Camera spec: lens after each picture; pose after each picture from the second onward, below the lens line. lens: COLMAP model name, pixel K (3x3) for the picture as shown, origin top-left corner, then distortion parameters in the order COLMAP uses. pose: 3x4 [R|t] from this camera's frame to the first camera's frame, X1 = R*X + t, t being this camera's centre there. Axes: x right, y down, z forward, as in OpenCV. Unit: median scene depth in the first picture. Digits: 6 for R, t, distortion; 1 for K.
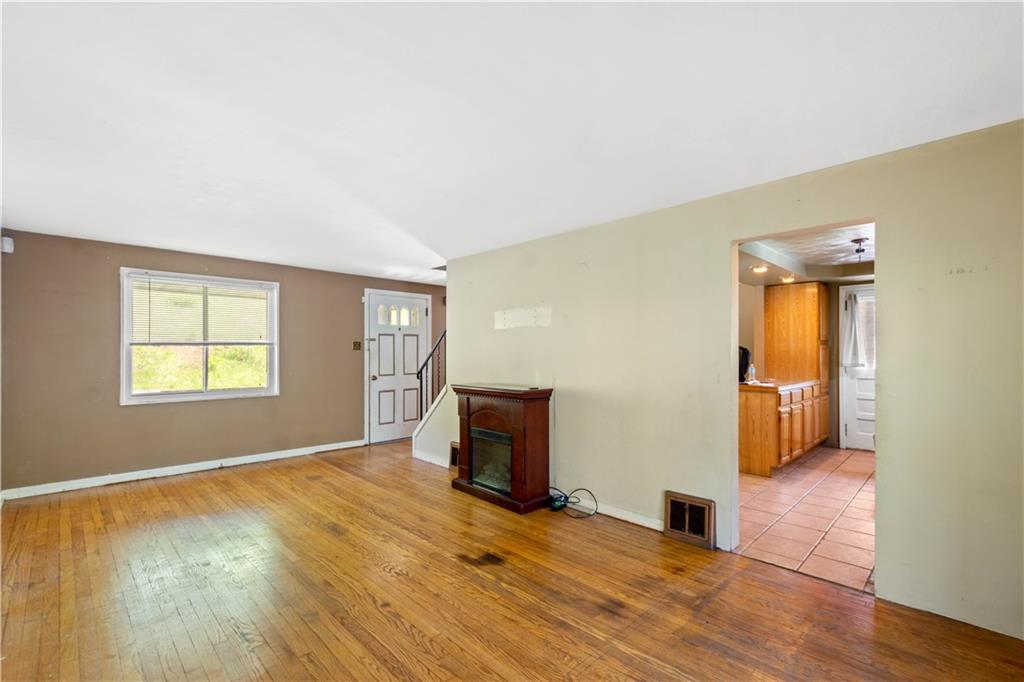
lens RADIAL K [[462.4, 0, 512.0], [0, 462.4, 341.0], [0, 0, 1]] dist [0.011719, -0.000114]
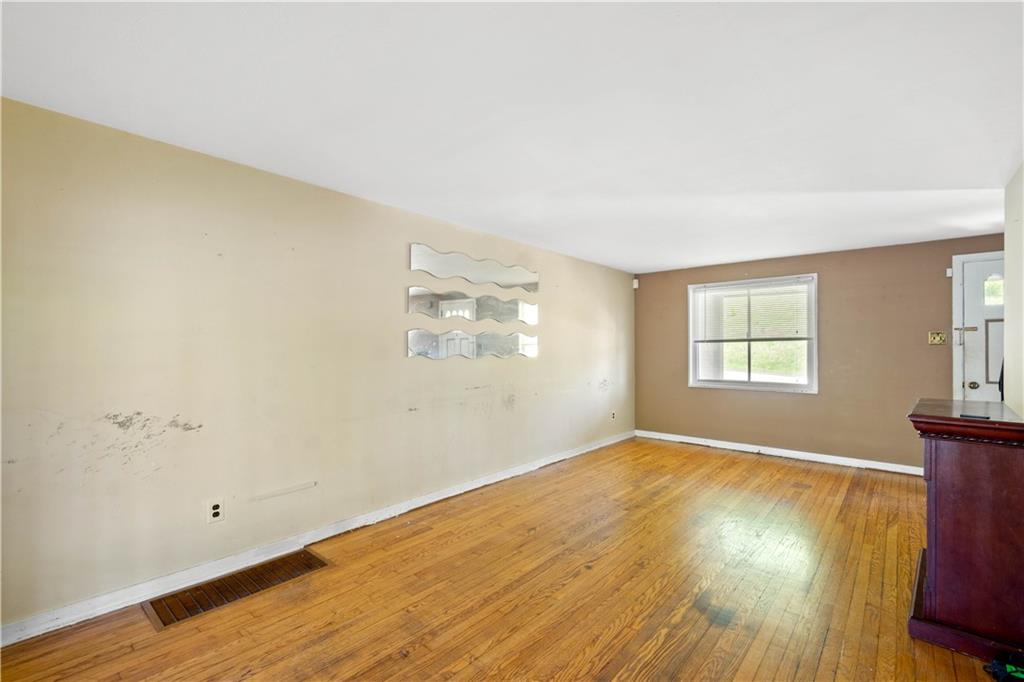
lens RADIAL K [[445.3, 0, 510.1], [0, 445.3, 347.4], [0, 0, 1]] dist [0.013917, -0.000001]
pose [[0.076107, -0.002027, -0.997098, 0.416102], [0.023491, 0.999724, -0.000240, 0.011165], [0.996823, -0.023404, 0.076133, 0.376713]]
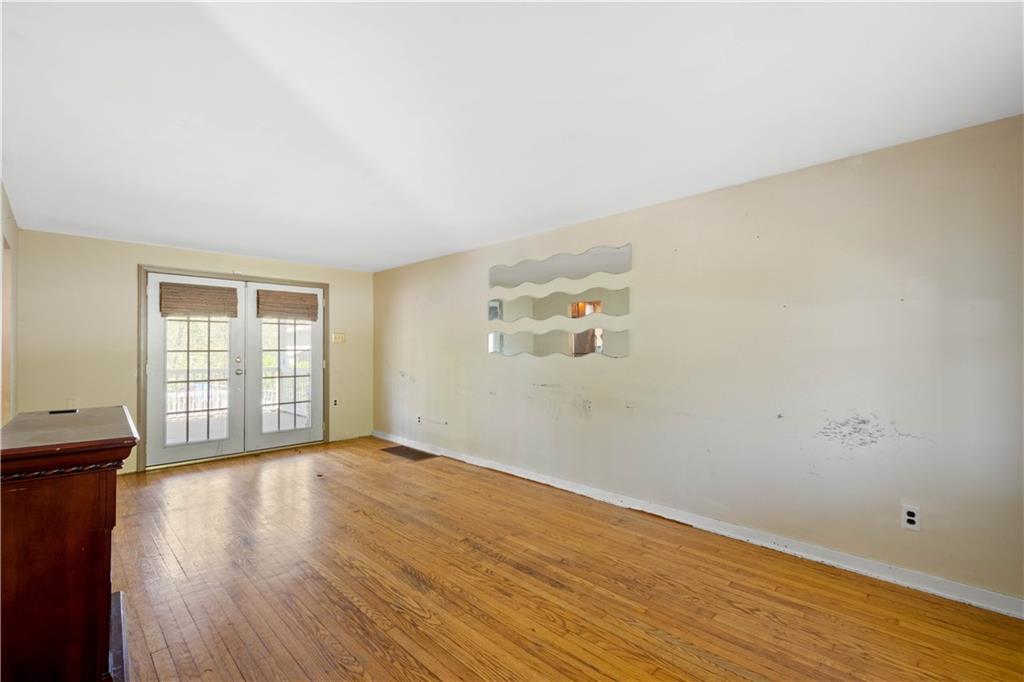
lens RADIAL K [[445.3, 0, 510.1], [0, 445.3, 347.4], [0, 0, 1]] dist [0.013917, -0.000001]
pose [[-0.999857, 0.000287, -0.016931, -0.383370], [0.000667, 0.999748, -0.022434, 0.032978], [0.016921, -0.022442, -0.999605, 1.271816]]
